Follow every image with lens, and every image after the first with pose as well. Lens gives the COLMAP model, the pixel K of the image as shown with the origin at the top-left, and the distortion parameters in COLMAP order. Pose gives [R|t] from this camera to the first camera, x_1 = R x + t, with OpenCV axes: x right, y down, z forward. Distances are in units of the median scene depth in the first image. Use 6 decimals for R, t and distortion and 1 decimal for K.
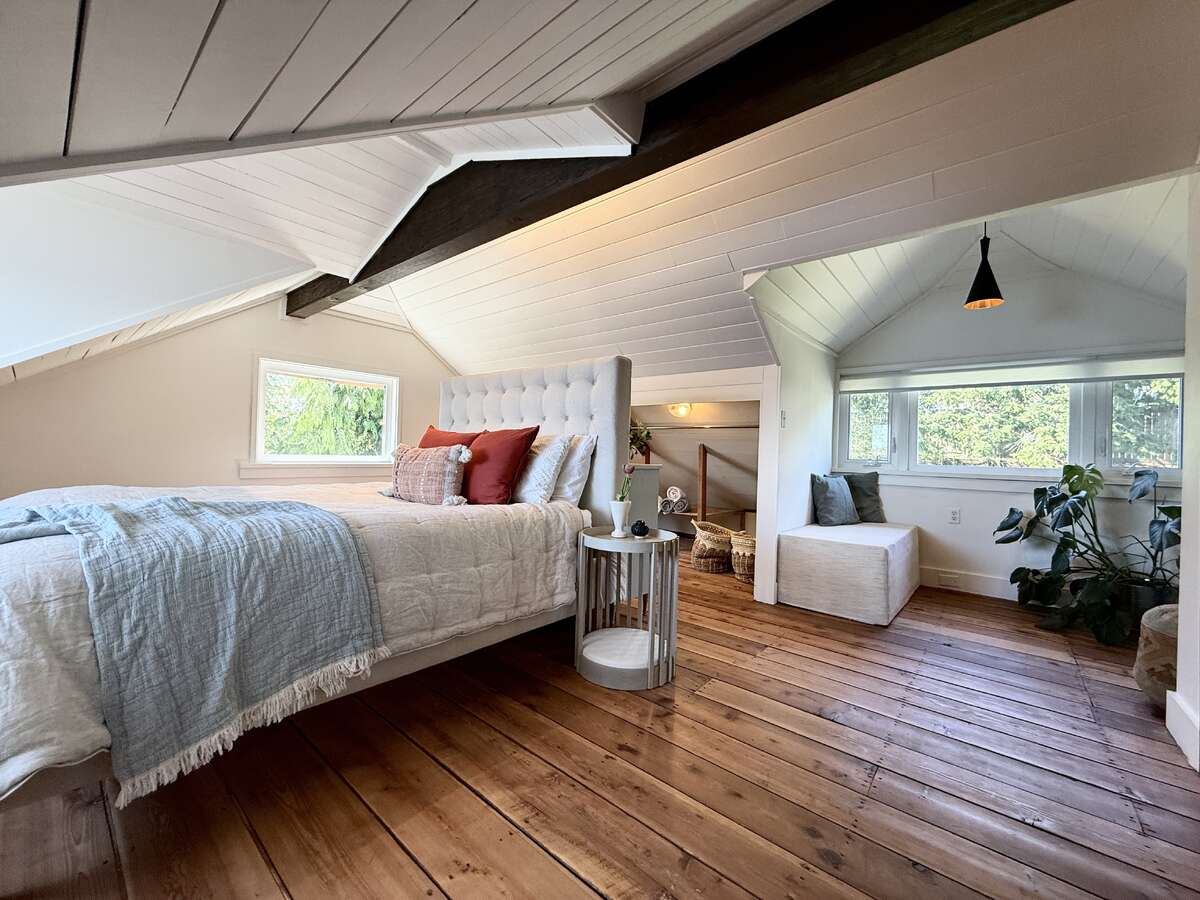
lens RADIAL K [[481.2, 0, 596.8], [0, 481.2, 448.7], [0, 0, 1]] dist [0.002887, -0.000047]
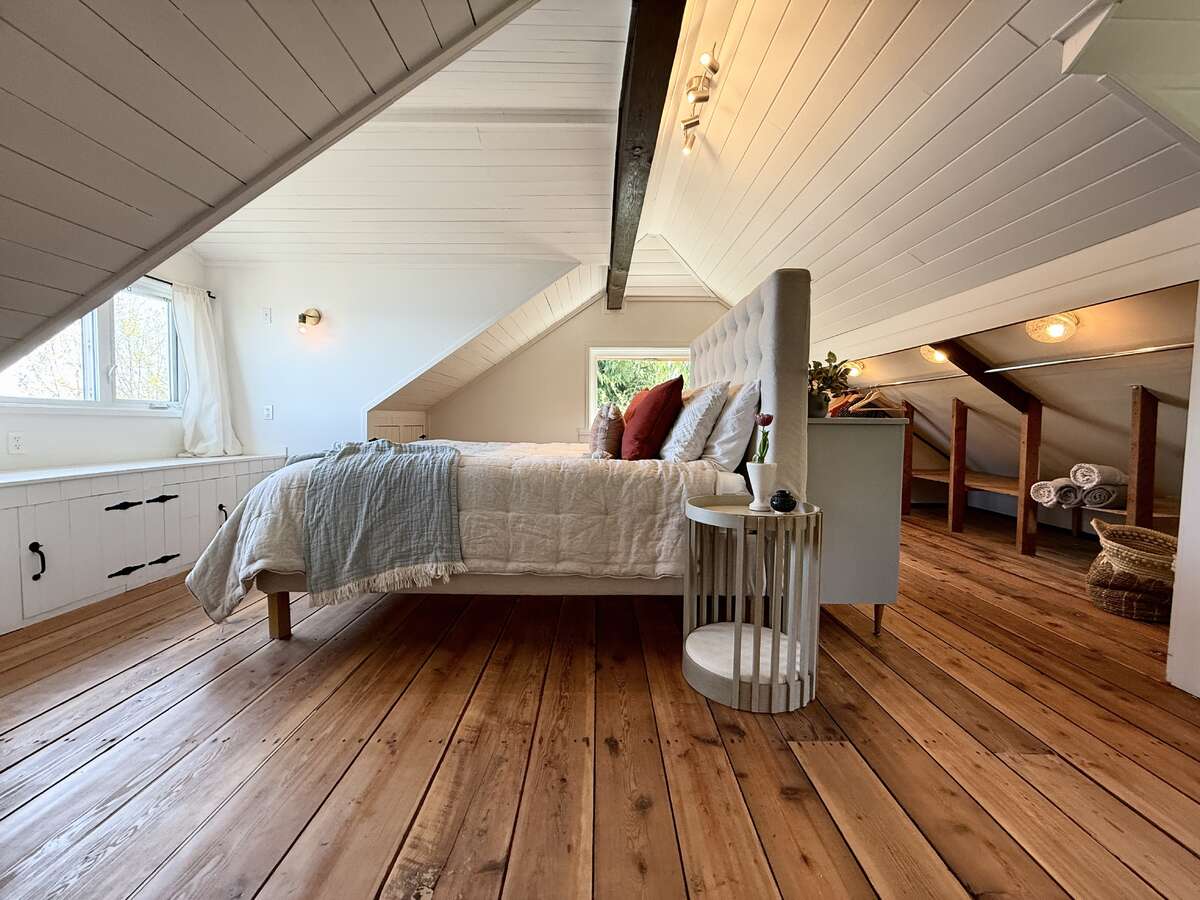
lens RADIAL K [[481.2, 0, 596.8], [0, 481.2, 448.7], [0, 0, 1]] dist [0.002887, -0.000047]
pose [[0.638173, 0.010715, -0.769819, 0.558843], [0.022417, 0.999221, 0.032492, 0.067054], [0.769567, -0.037993, 0.637435, 0.381025]]
